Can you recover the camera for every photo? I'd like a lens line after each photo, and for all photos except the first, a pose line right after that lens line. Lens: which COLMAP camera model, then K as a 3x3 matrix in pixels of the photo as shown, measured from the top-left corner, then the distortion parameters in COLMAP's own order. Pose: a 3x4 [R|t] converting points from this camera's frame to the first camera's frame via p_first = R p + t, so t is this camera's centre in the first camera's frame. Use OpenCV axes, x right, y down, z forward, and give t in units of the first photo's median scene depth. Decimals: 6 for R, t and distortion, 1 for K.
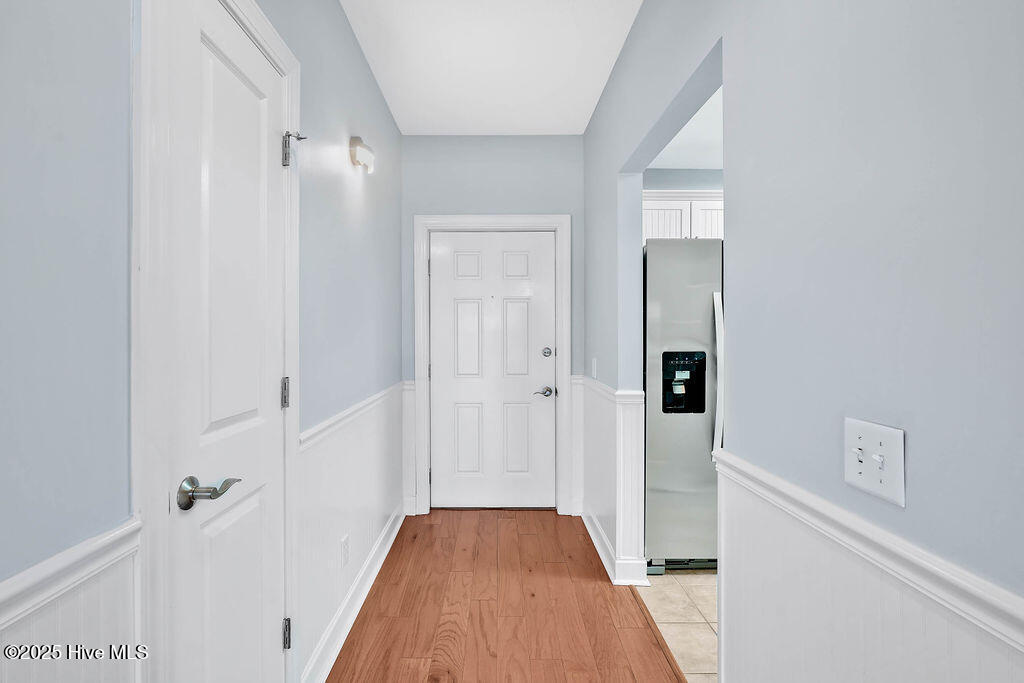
lens RADIAL K [[475.2, 0, 488.4], [0, 475.2, 339.6], [0, 0, 1]] dist [-0.011243, 0.003525]
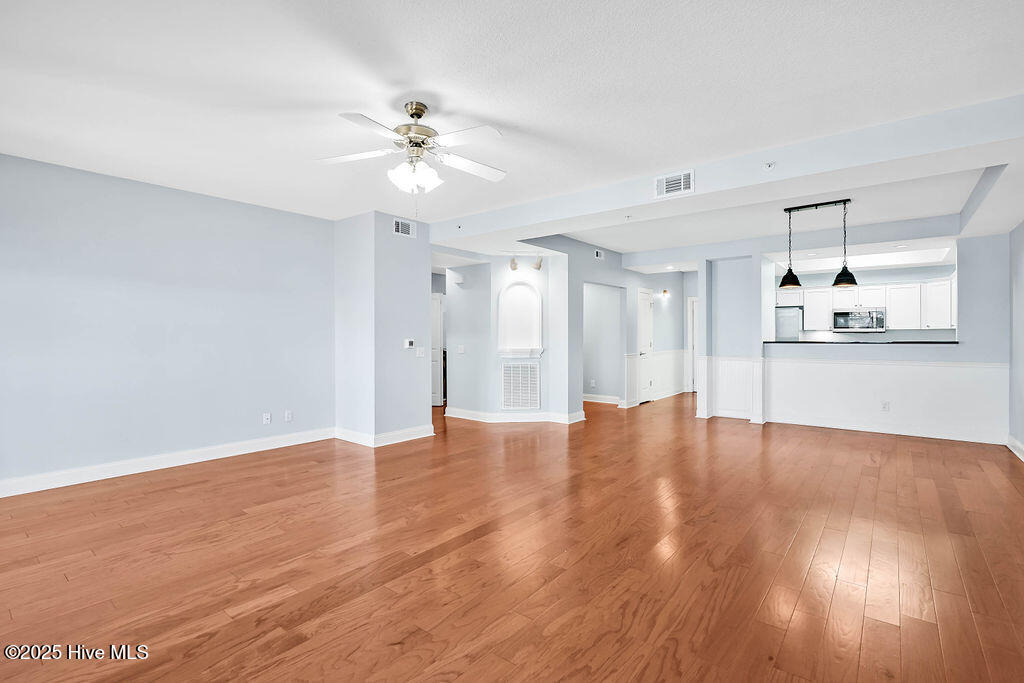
lens RADIAL K [[475.2, 0, 518.5], [0, 475.2, 334.7], [0, 0, 1]] dist [-0.011243, 0.003525]
pose [[0.790682, 0.006148, -0.612196, 1.196524], [-0.006402, 0.999978, 0.001773, -0.001260], [0.612194, 0.002518, 0.790704, -2.955185]]
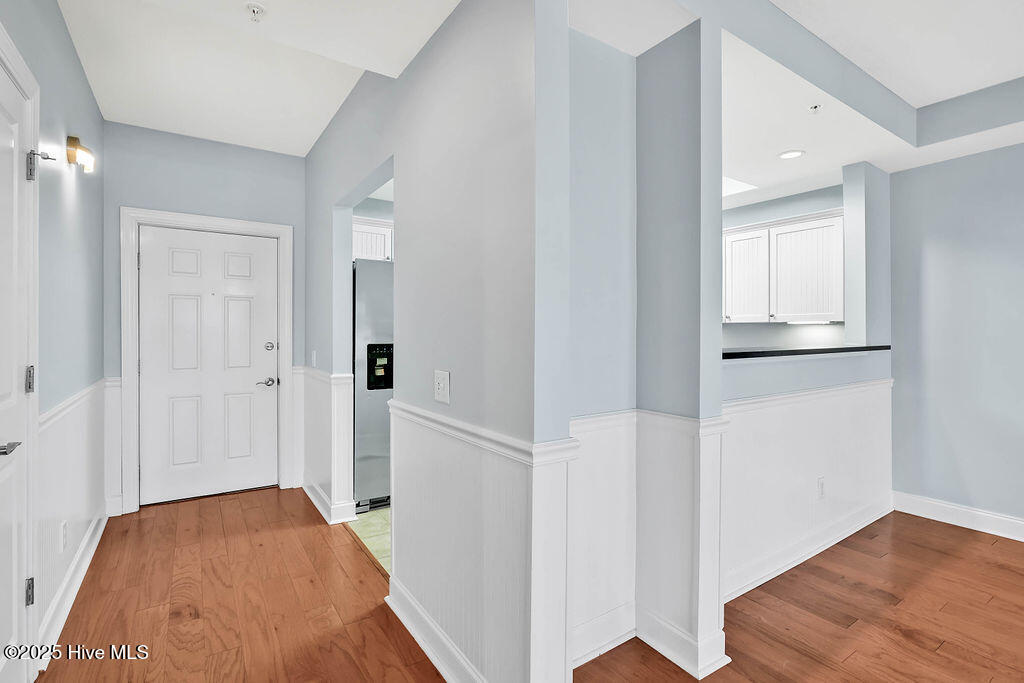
lens RADIAL K [[475.2, 0, 501.9], [0, 475.2, 337.9], [0, 0, 1]] dist [-0.011243, 0.003525]
pose [[0.828137, 0.001381, 0.560524, -0.069136], [-0.002811, 0.999995, 0.001691, 0.004490], [-0.560519, -0.002976, 0.828137, -0.321571]]
